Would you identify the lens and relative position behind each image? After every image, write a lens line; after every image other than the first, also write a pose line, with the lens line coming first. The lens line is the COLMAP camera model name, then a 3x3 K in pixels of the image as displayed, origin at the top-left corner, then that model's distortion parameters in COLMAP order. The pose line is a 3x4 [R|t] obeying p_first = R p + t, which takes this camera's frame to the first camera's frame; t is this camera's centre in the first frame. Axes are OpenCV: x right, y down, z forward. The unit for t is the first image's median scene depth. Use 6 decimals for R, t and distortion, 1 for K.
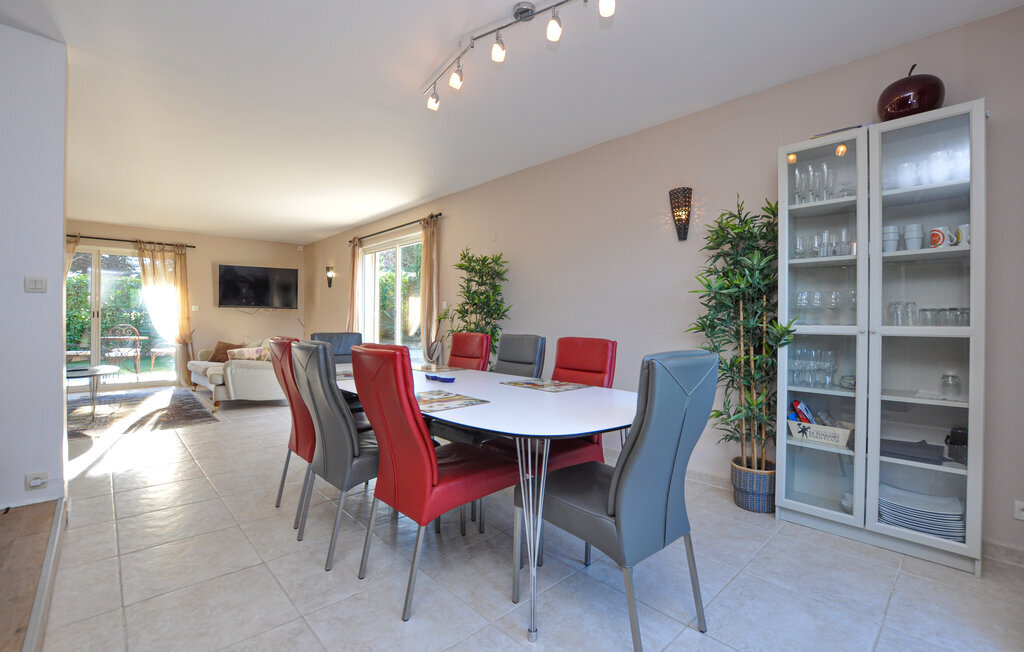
lens RADIAL K [[448.9, 0, 507.9], [0, 448.9, 335.5], [0, 0, 1]] dist [-0.025654, 0.000406]
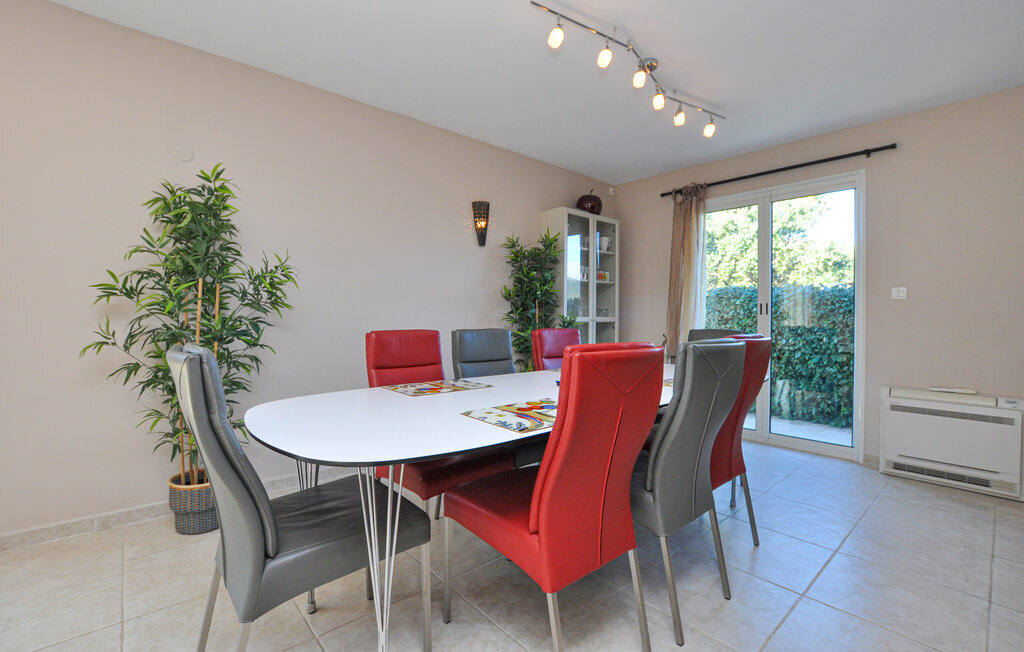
lens RADIAL K [[451.0, 0, 511.2], [0, 451.0, 323.8], [0, 0, 1]] dist [-0.025976, 0.000499]
pose [[0.030491, -0.011534, 0.999469, -0.513196], [0.028635, 0.999533, 0.010661, -0.009738], [-0.999125, 0.028295, 0.030807, 0.564496]]
